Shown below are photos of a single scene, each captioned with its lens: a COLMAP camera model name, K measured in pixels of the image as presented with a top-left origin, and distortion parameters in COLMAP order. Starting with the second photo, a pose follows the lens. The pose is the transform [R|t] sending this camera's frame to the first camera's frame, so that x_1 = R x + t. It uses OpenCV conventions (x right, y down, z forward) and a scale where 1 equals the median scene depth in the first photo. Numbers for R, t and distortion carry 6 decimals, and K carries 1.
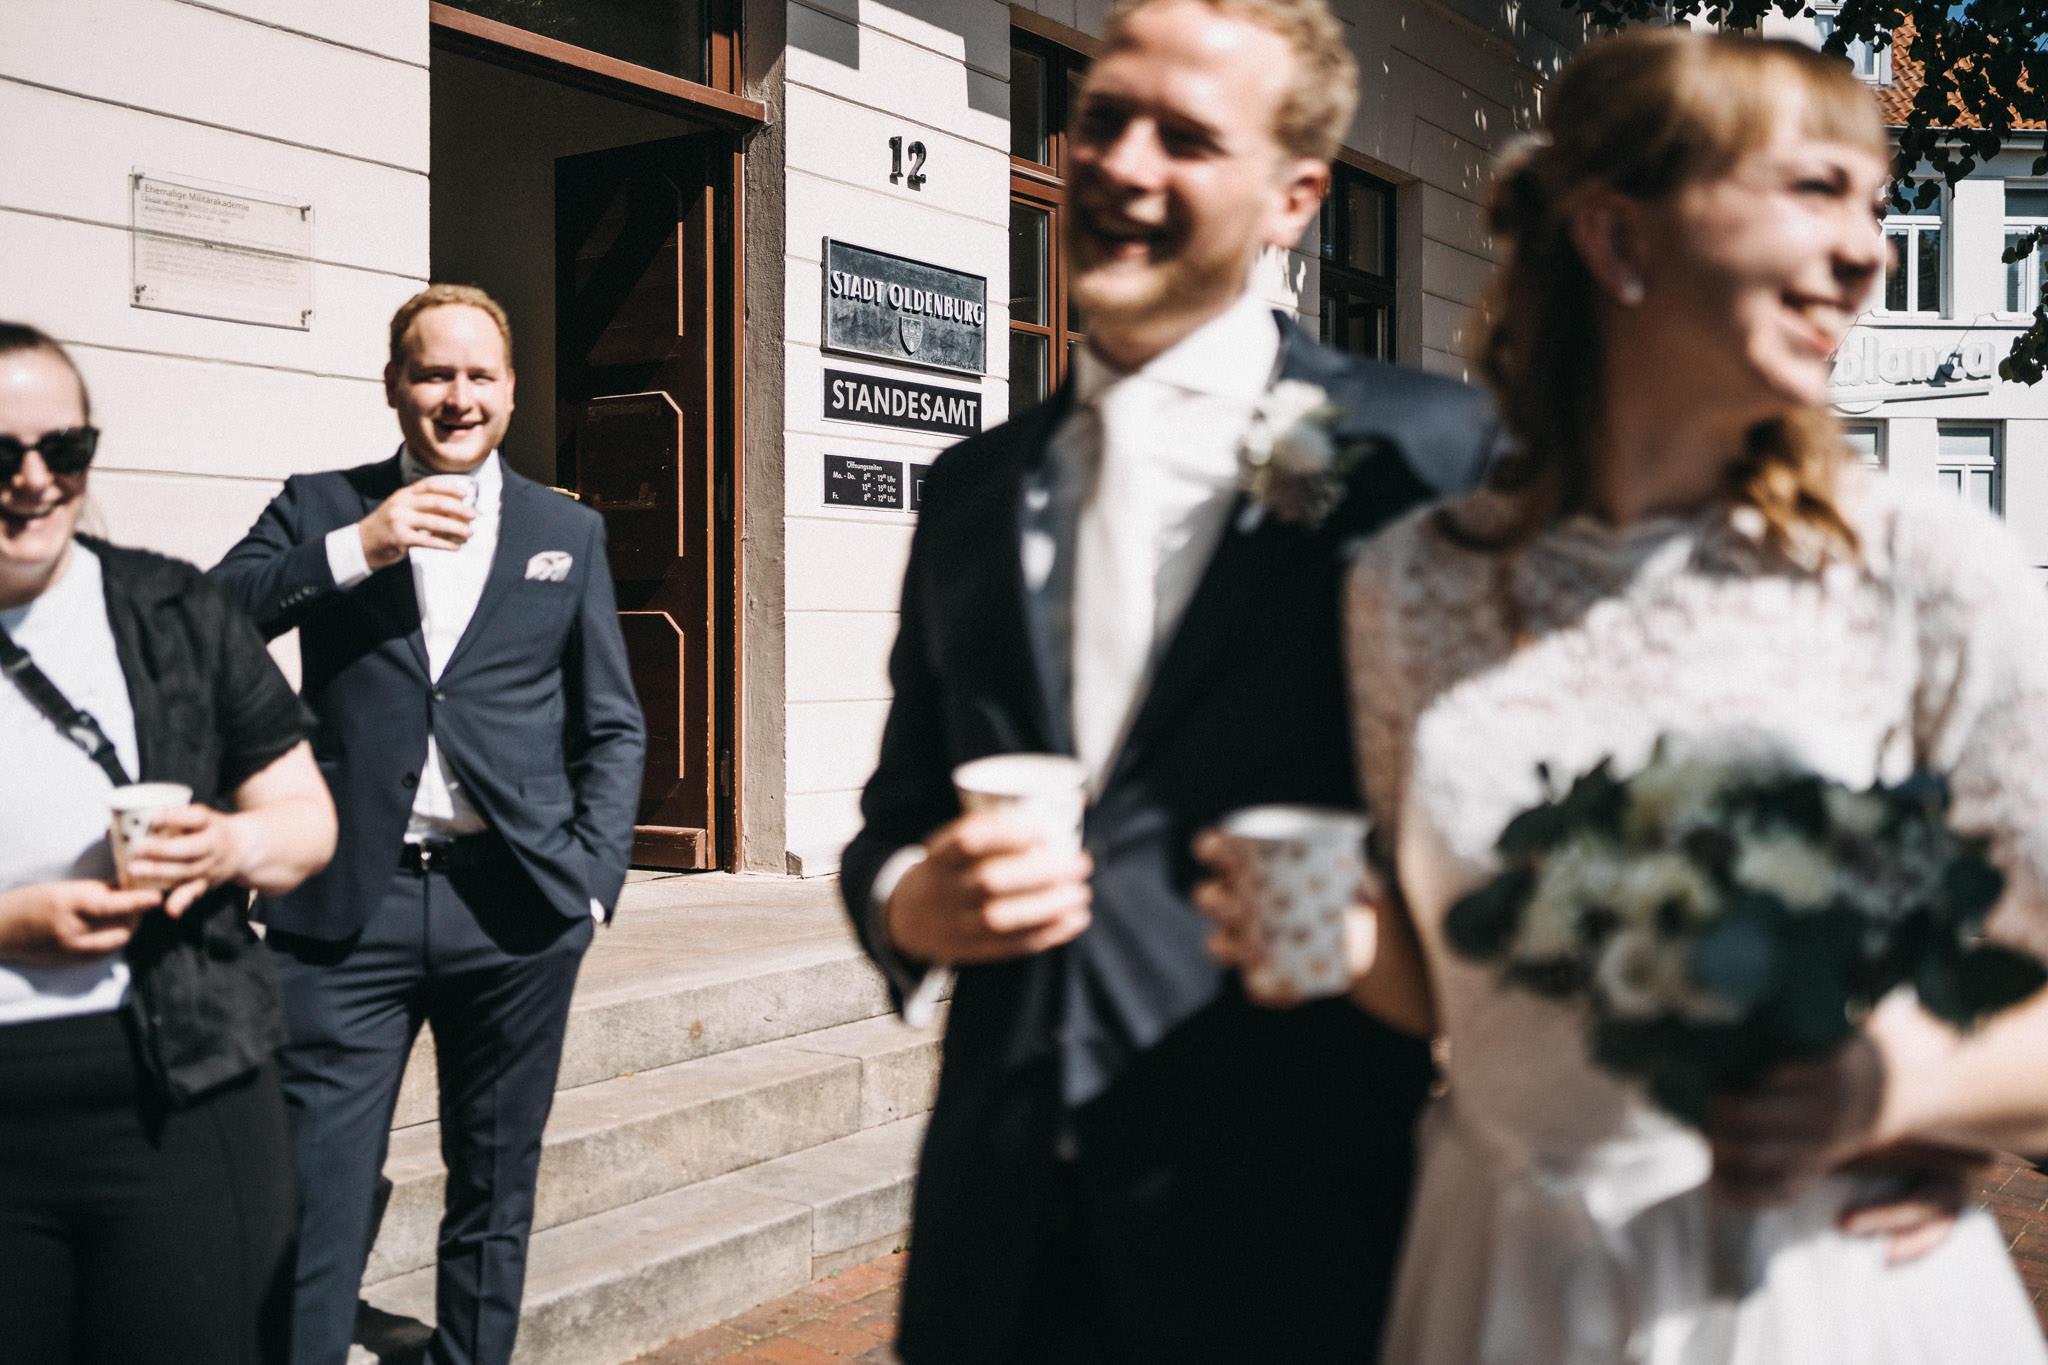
lens RADIAL K [[2153.3, 0, 1023.1], [0, 2153.3, 675.2], [0, 0, 1]] dist [0.029942, 0.000000]
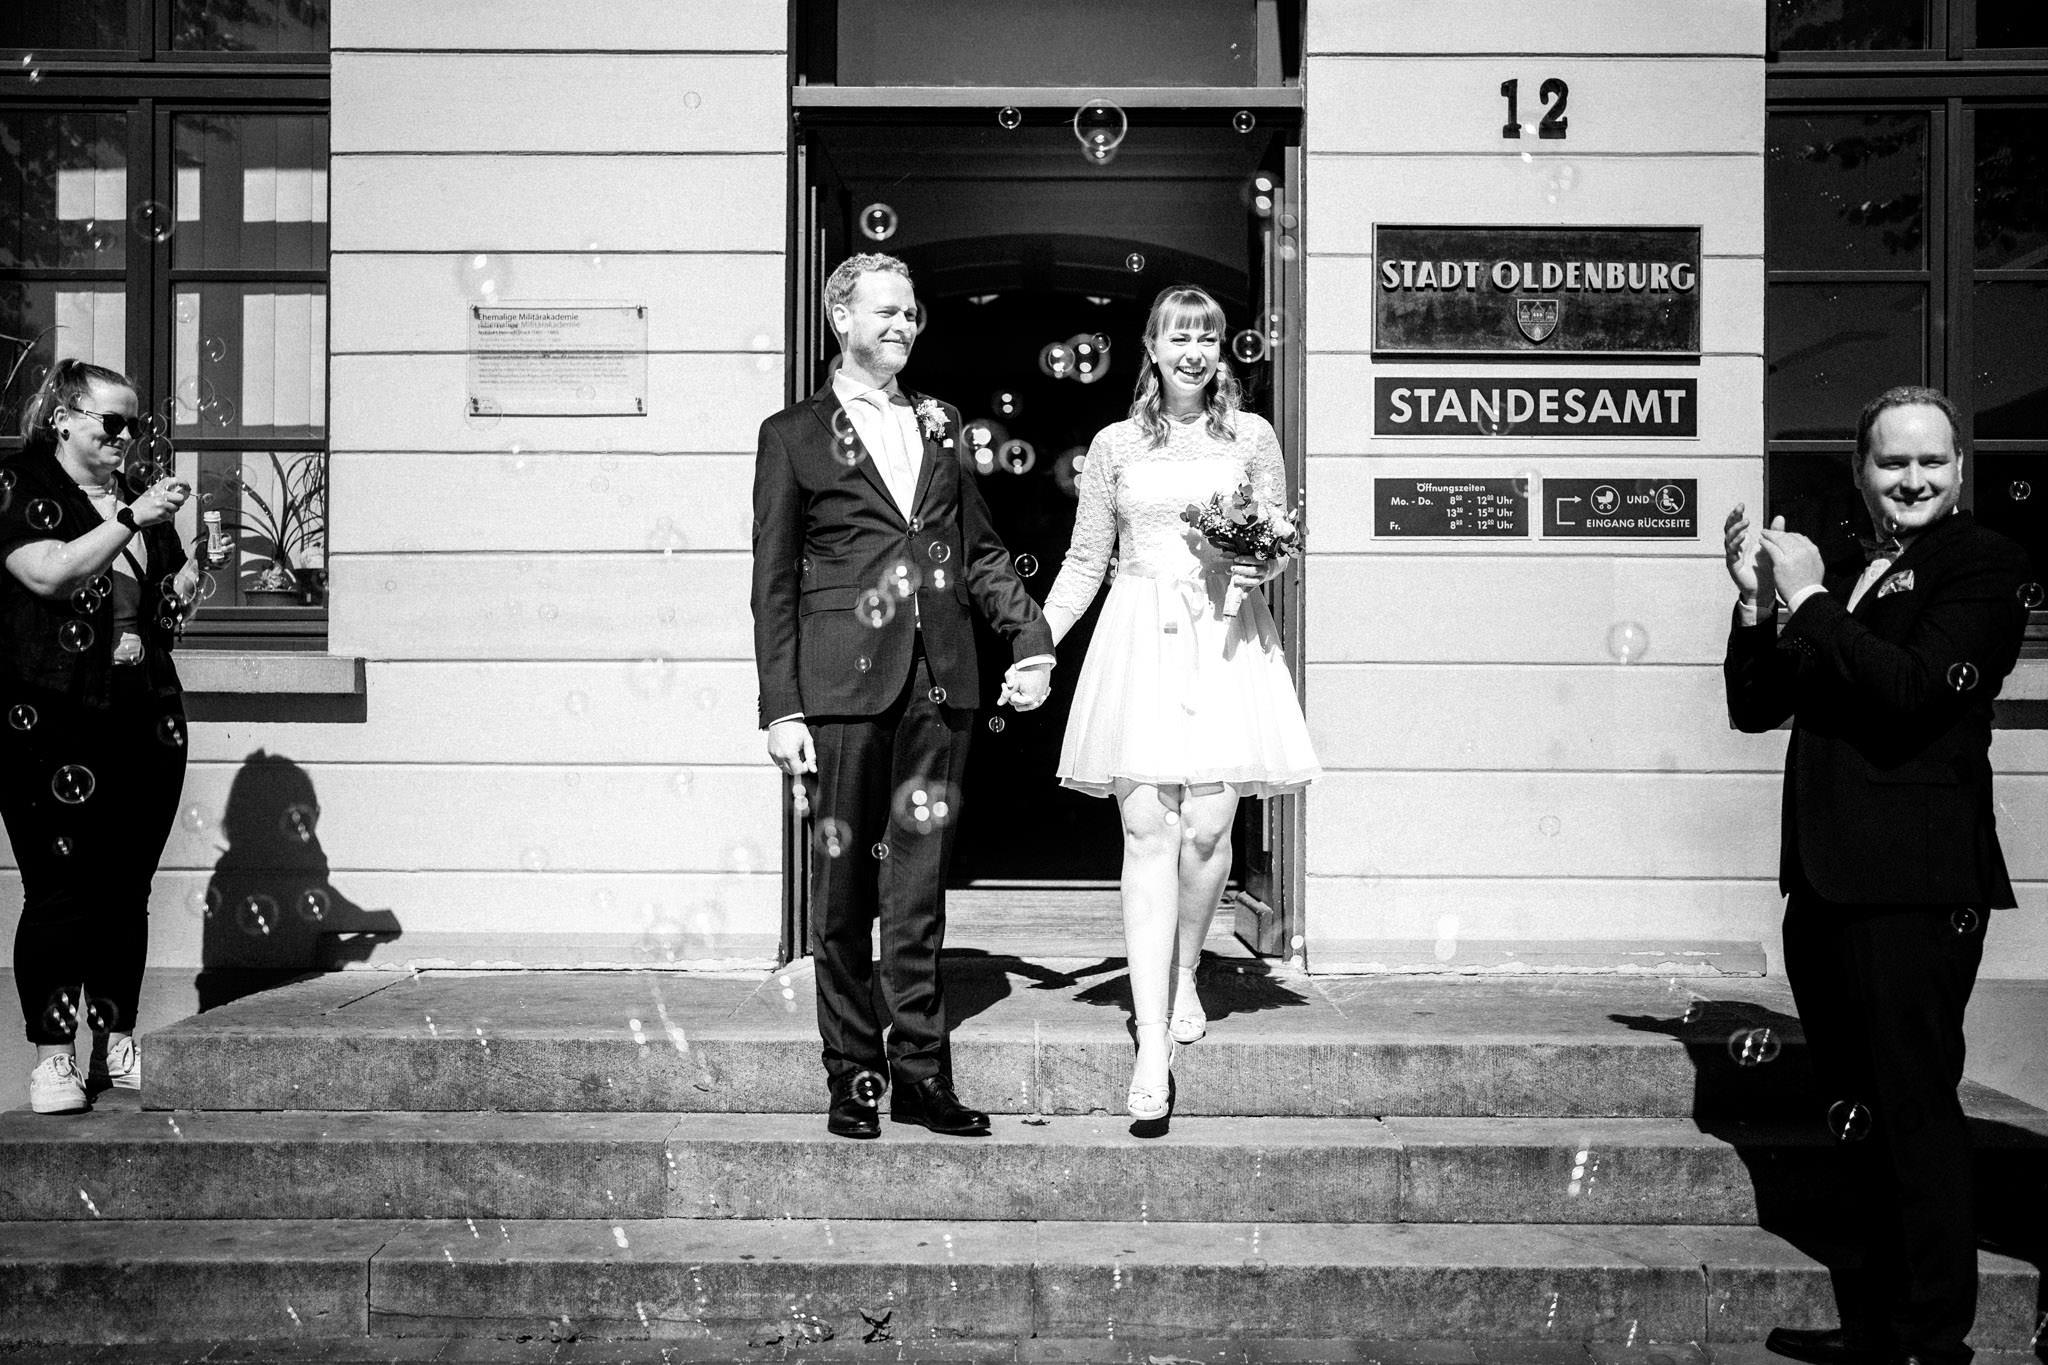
lens RADIAL K [[2153.3, 0, 1023.2], [0, 2153.3, 688.1], [0, 0, 1]] dist [0.029942, 0.000000]
pose [[0.561386, -0.006151, -0.827532, 0.530889], [-0.019387, 0.999600, -0.020582, 0.000122], [0.827327, 0.027598, 0.561042, 0.410125]]
